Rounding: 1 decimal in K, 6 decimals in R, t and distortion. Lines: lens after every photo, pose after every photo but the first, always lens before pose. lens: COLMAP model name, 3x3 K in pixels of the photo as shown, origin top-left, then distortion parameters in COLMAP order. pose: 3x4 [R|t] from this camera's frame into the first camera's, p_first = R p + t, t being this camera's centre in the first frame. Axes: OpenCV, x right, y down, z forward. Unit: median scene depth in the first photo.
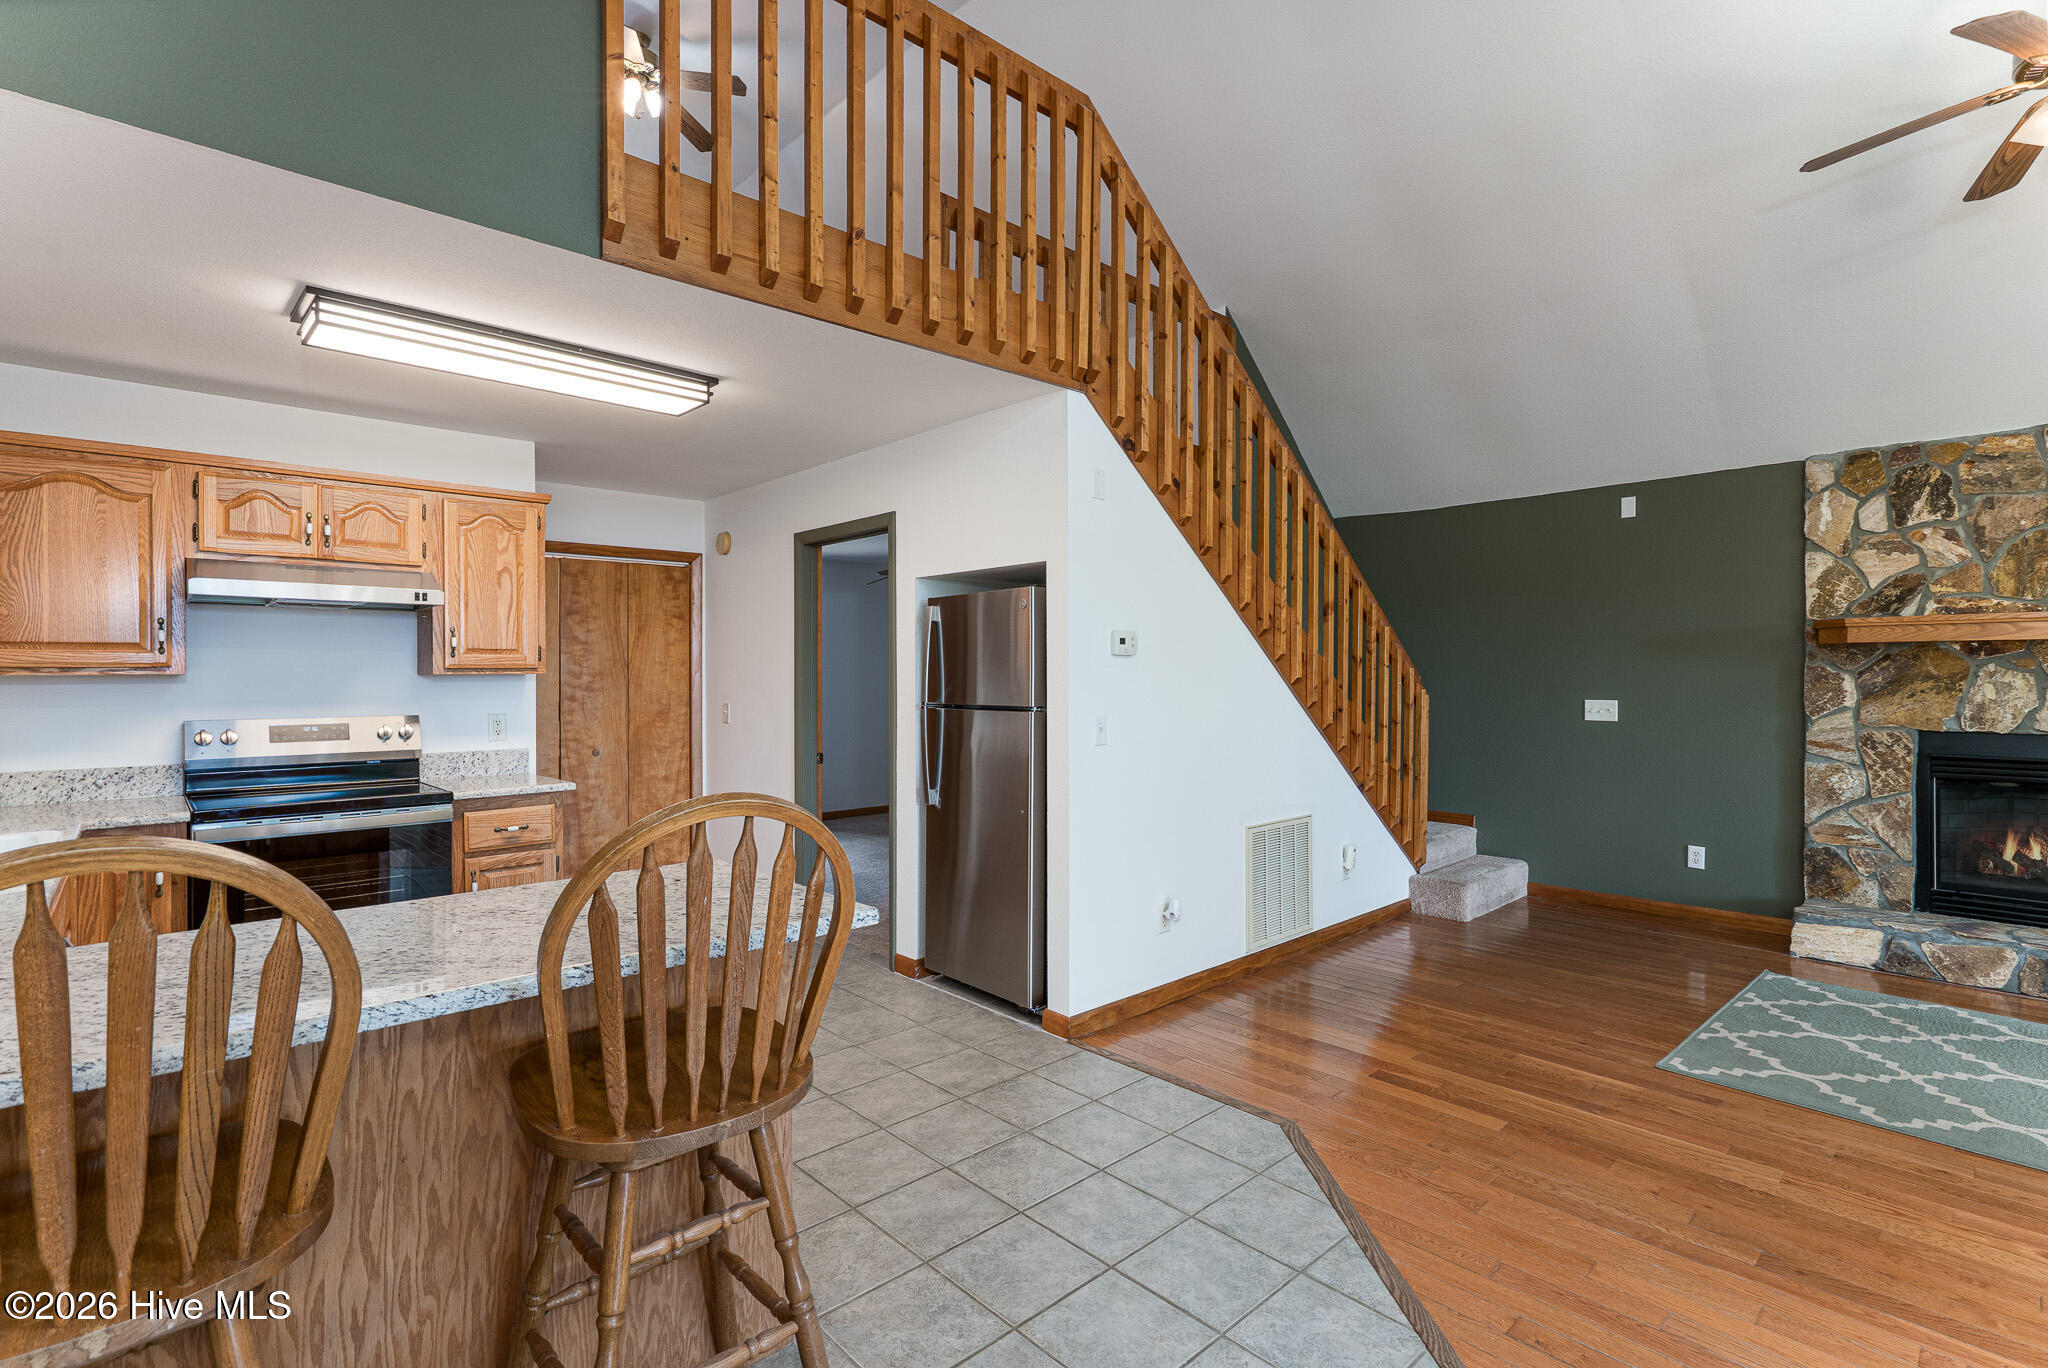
lens RADIAL K [[957.6, 0, 1004.8], [0, 957.6, 675.0], [0, 0, 1]] dist [-0.003301, -0.000119]
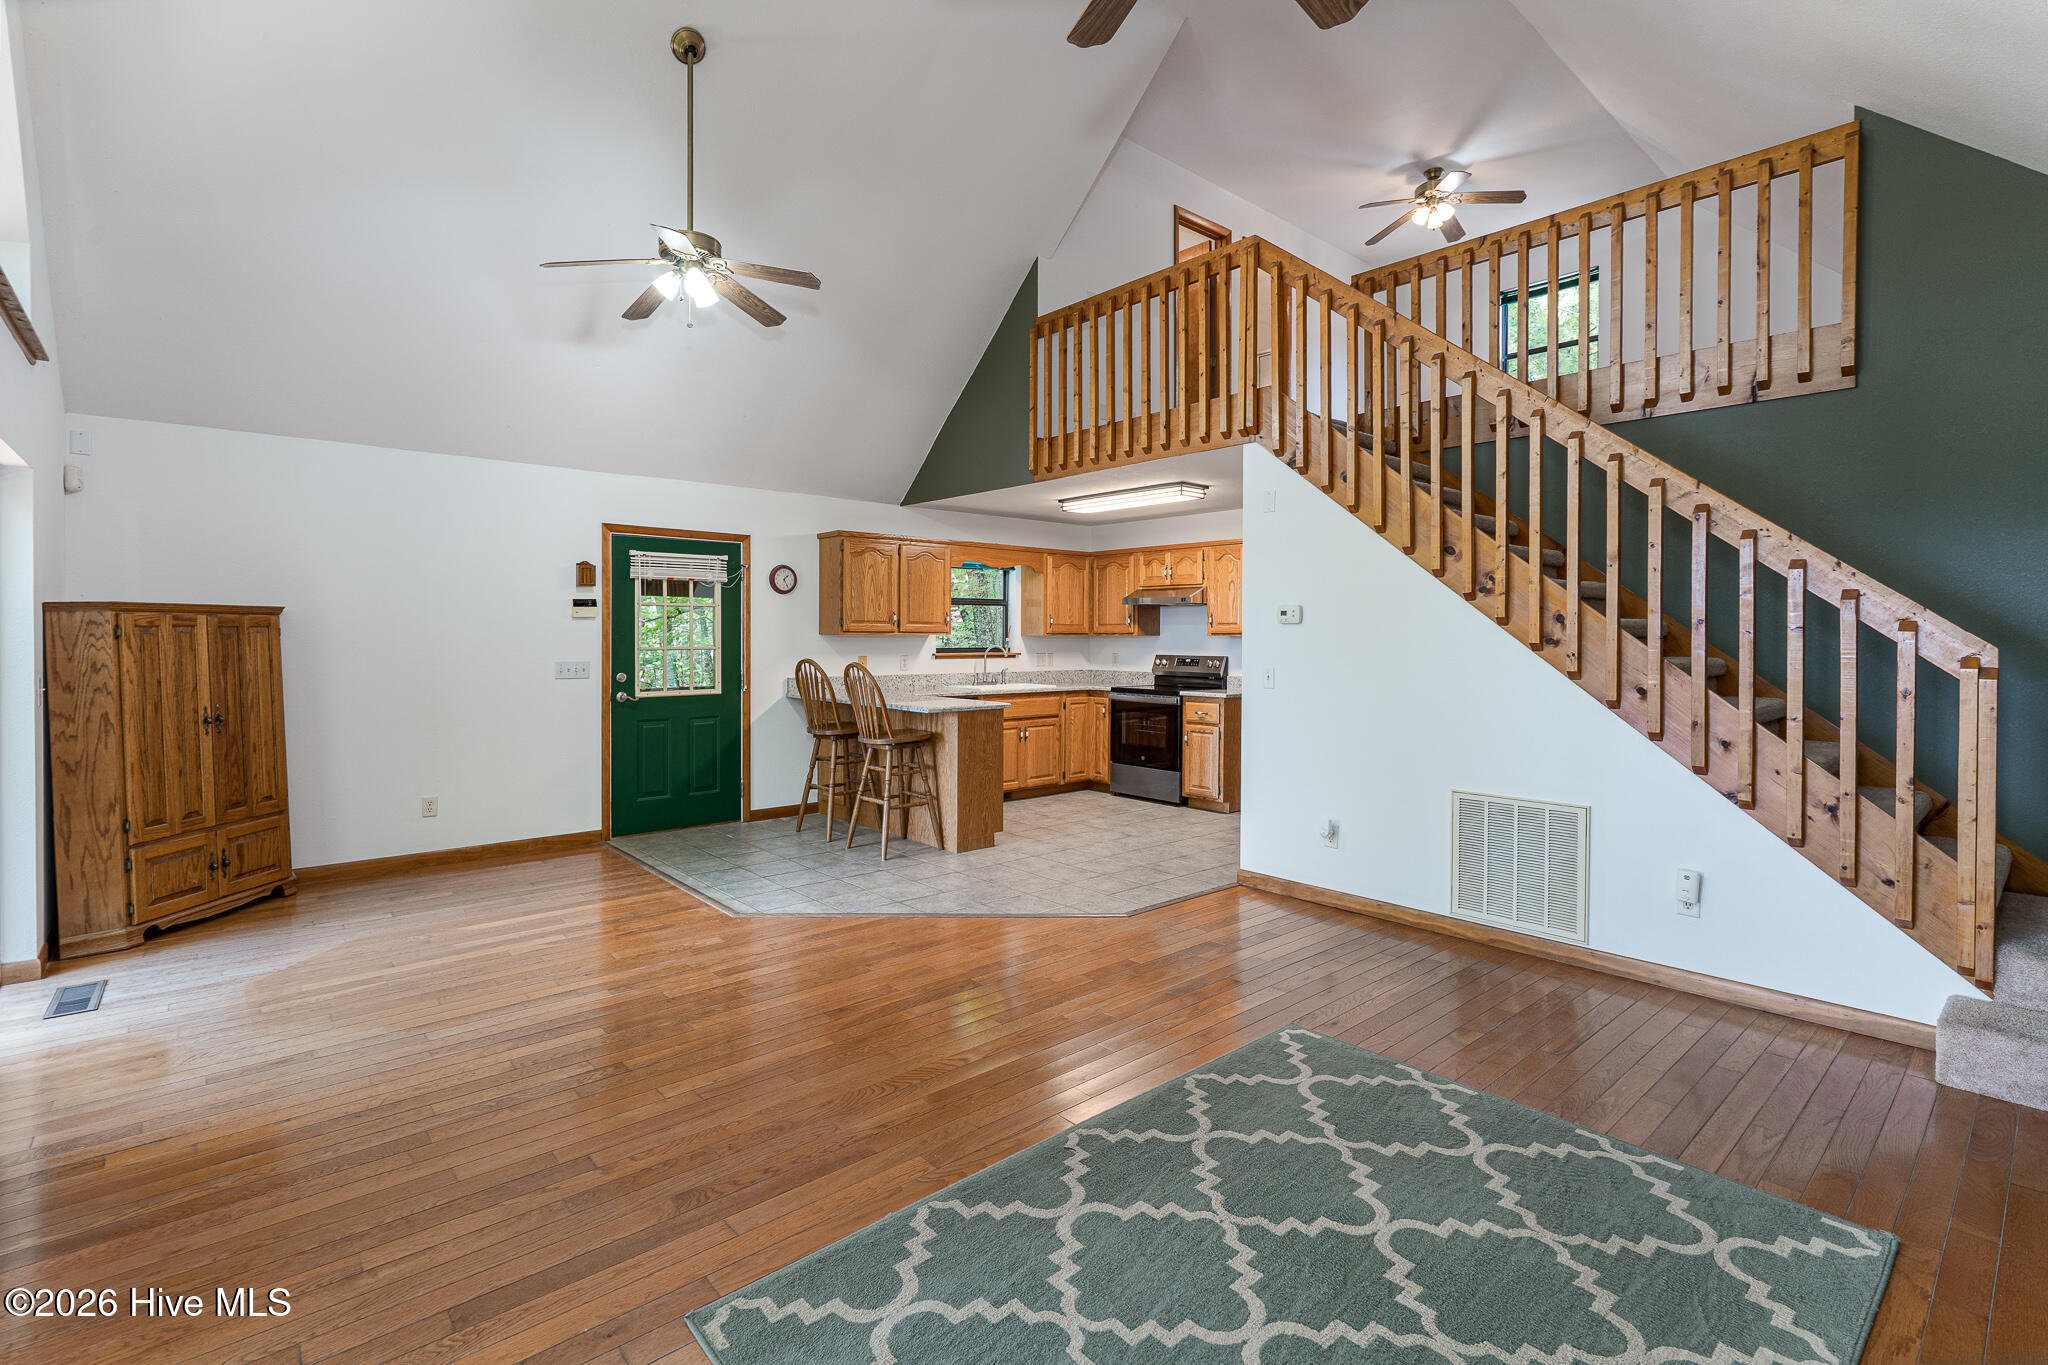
lens RADIAL K [[945.6, 0, 1023.1], [0, 945.6, 635.4], [0, 0, 1]] dist [-0.003158, -0.000575]
pose [[-0.016024, 0.003650, -0.999865, 1.195957], [-0.003388, 0.999987, 0.003705, -0.006837], [0.999866, 0.003447, -0.016012, 0.535755]]
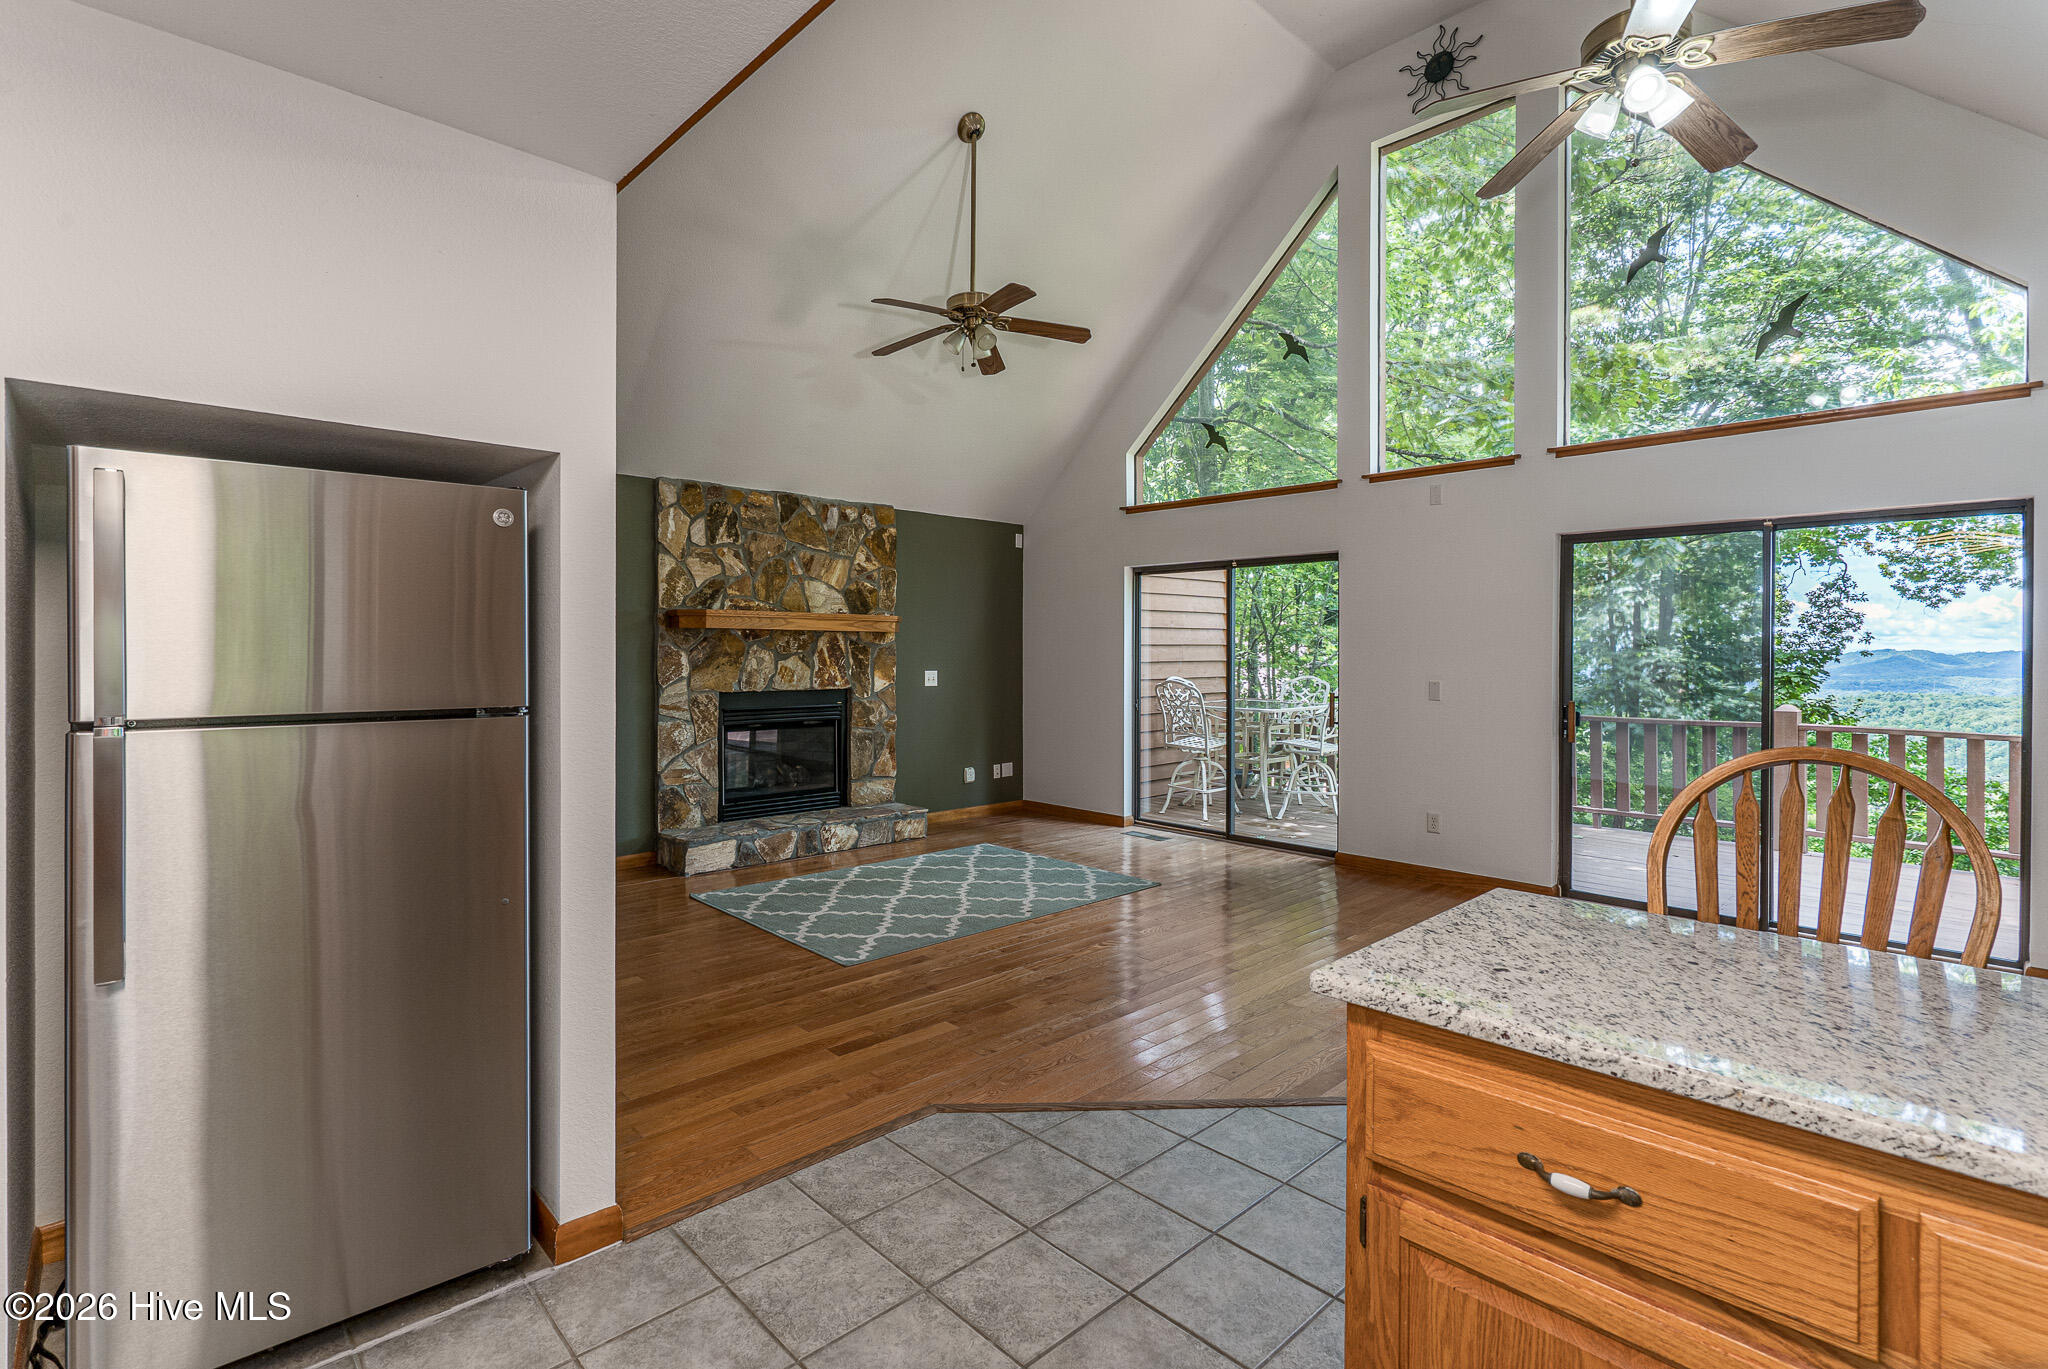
lens RADIAL K [[952.0, 0, 1028.0], [0, 952.0, 651.1], [0, 0, 1]] dist [-0.004196, 0.000230]
pose [[-0.026095, 0.003248, 0.999654, -0.435733], [-0.002603, 0.999991, -0.003317, 0.001514], [-0.999656, -0.002689, -0.026087, 0.585509]]
